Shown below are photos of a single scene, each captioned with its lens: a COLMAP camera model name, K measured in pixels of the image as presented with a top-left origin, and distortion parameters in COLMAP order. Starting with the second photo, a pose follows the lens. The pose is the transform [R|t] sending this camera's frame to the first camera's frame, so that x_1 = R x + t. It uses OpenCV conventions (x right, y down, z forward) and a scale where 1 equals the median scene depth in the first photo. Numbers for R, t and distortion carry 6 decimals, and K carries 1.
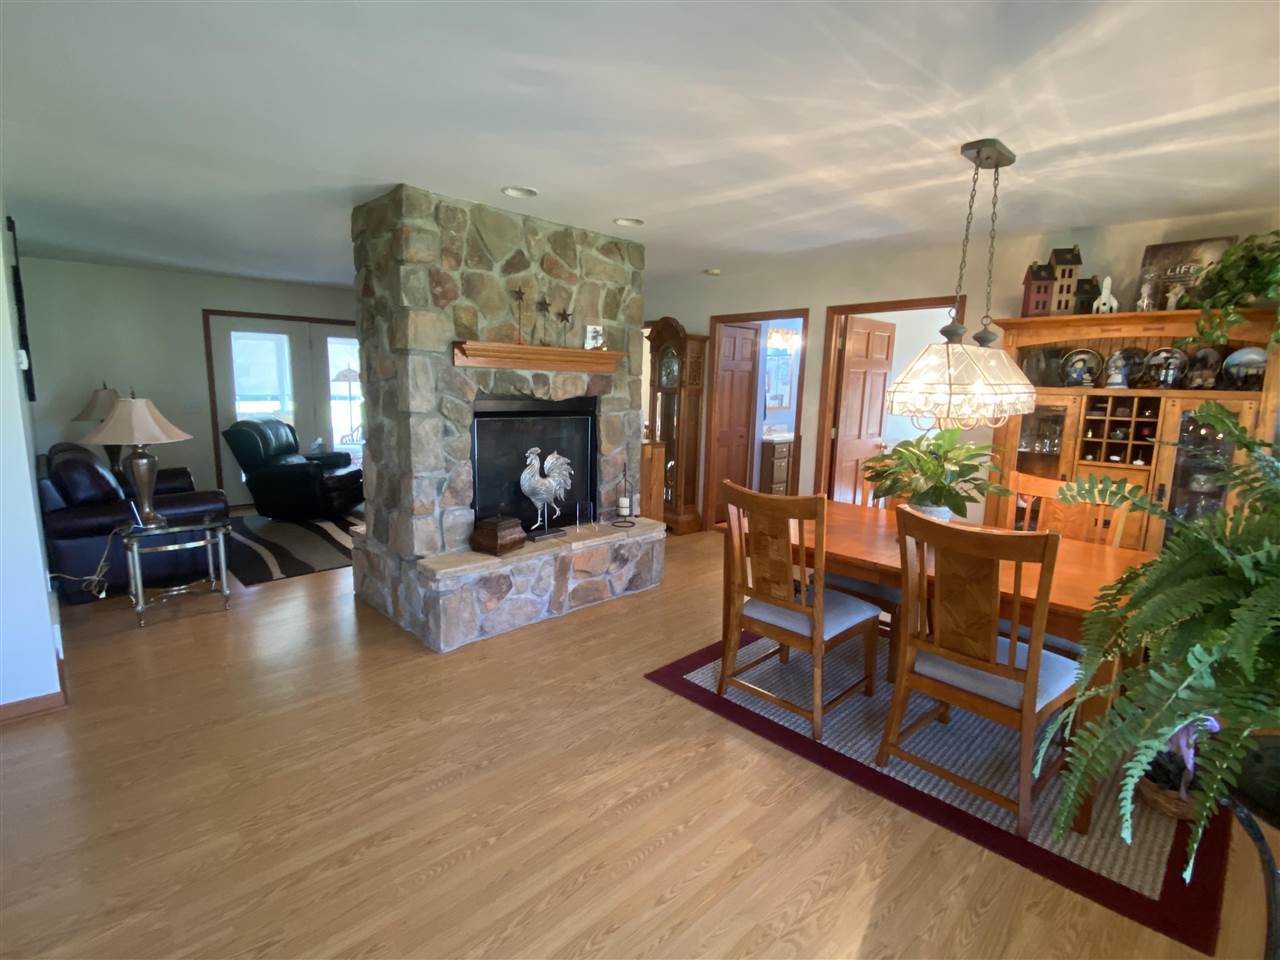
lens RADIAL K [[617.3, 0, 628.7], [0, 617.3, 477.5], [0, 0, 1]] dist [0.005020, 0.000393]
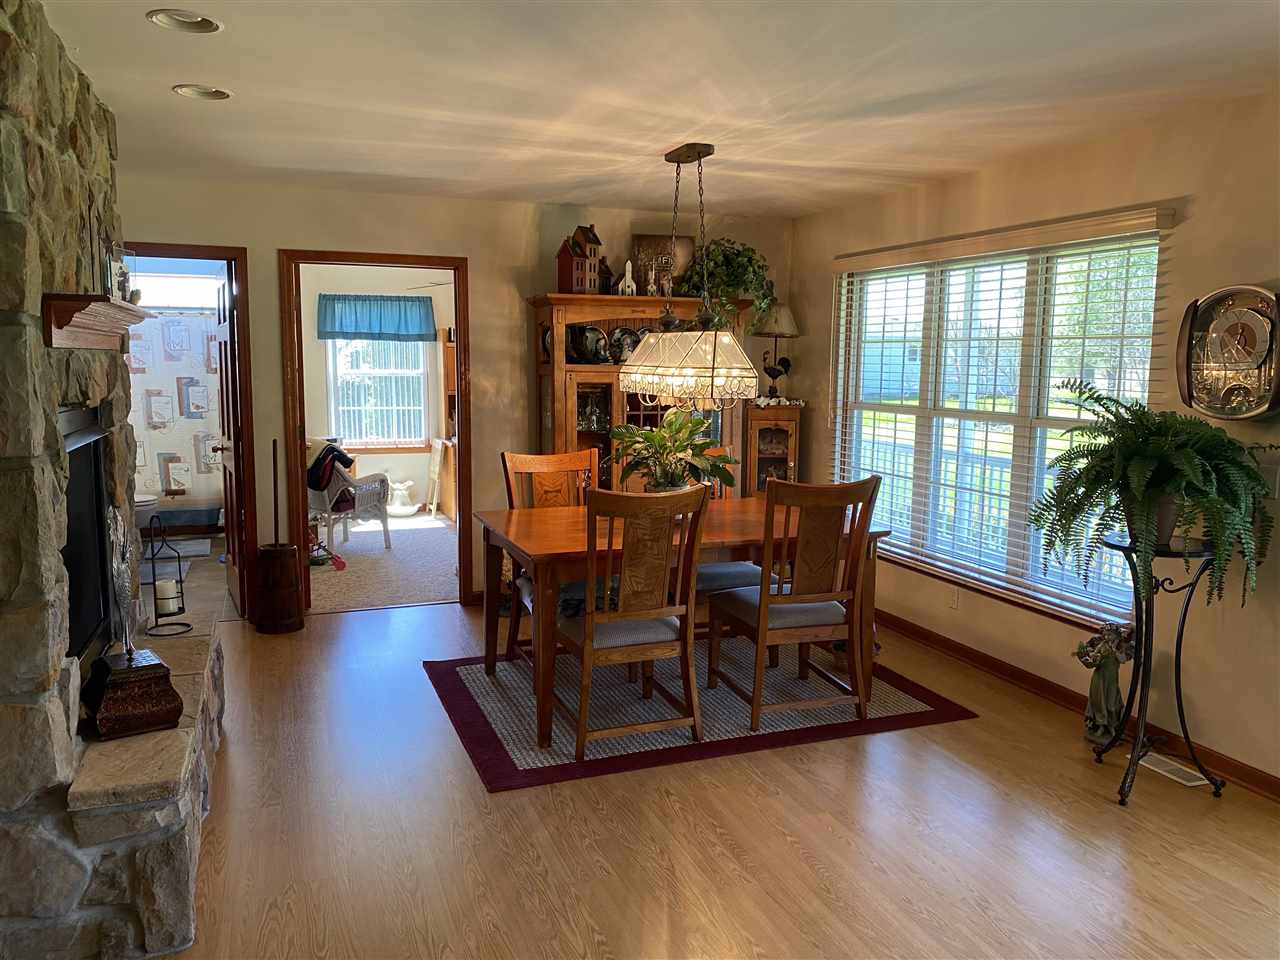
lens RADIAL K [[966.6, 0, 637.7], [0, 966.6, 484.9], [0, 0, 1]] dist [0.005073, 0.004247]
pose [[0.386458, -0.131950, 0.912819, -0.805364], [0.141892, 0.986437, 0.082519, -0.078319], [-0.911327, 0.097631, 0.399939, 0.353736]]
